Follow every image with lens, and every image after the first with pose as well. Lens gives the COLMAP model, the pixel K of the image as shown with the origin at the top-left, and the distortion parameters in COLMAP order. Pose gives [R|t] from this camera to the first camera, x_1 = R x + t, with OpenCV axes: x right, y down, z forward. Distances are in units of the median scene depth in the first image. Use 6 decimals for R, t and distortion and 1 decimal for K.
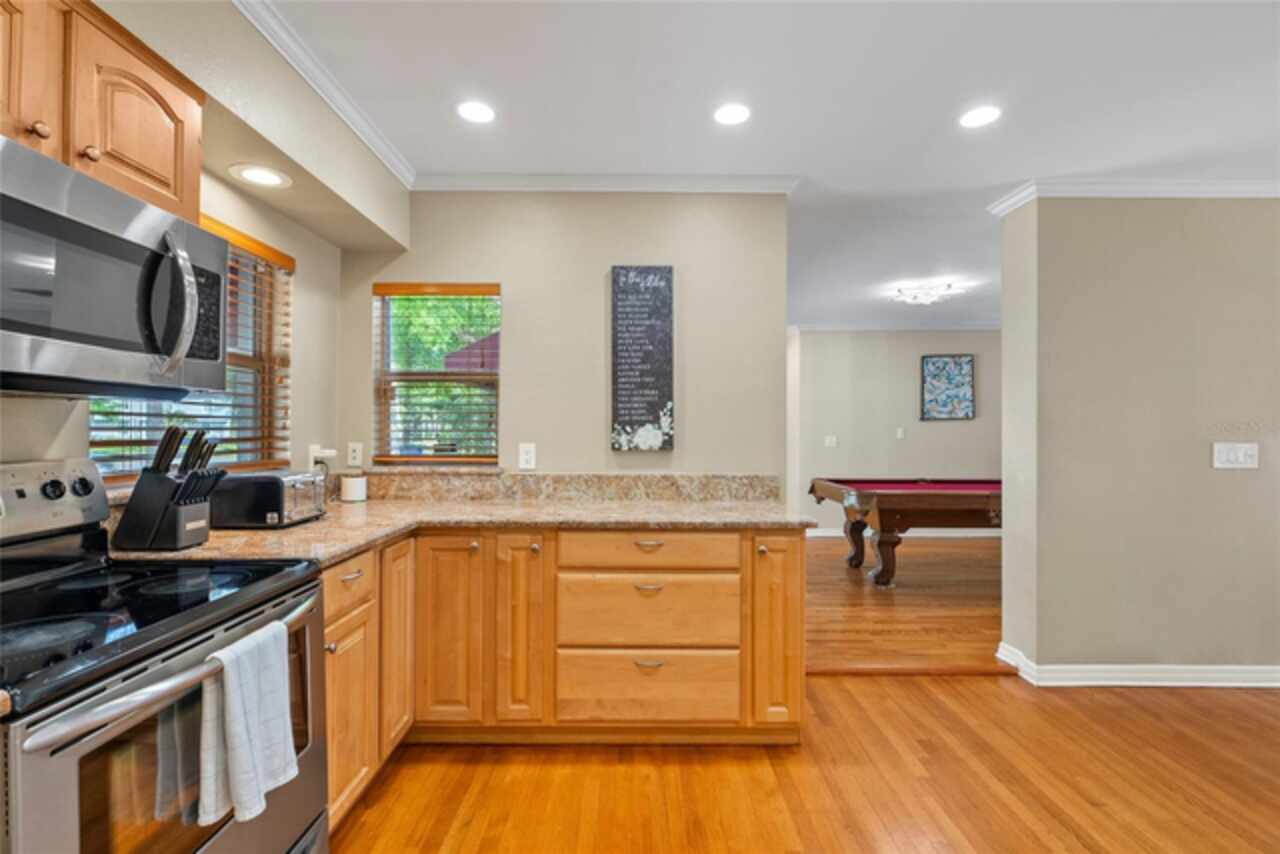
lens RADIAL K [[579.7, 0, 639.1], [0, 579.7, 427.8], [0, 0, 1]] dist [-0.010318, 0.000022]
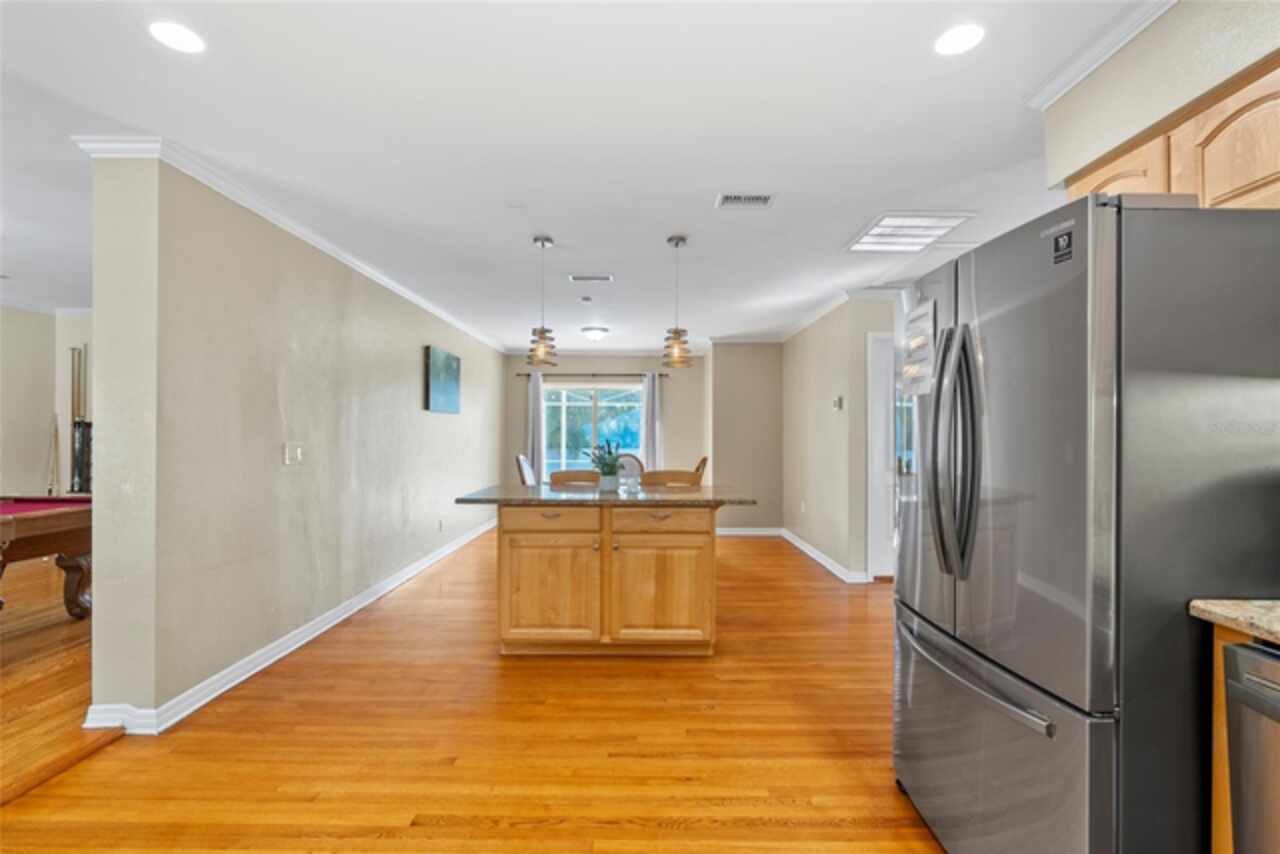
lens RADIAL K [[579.7, 0, 641.7], [0, 579.7, 427.4], [0, 0, 1]] dist [-0.010318, 0.000022]
pose [[-0.000968, 0.006475, 0.999979, -0.155099], [-0.000358, 0.999979, -0.006475, 0.002901], [-0.999999, -0.000364, -0.000966, 0.283173]]
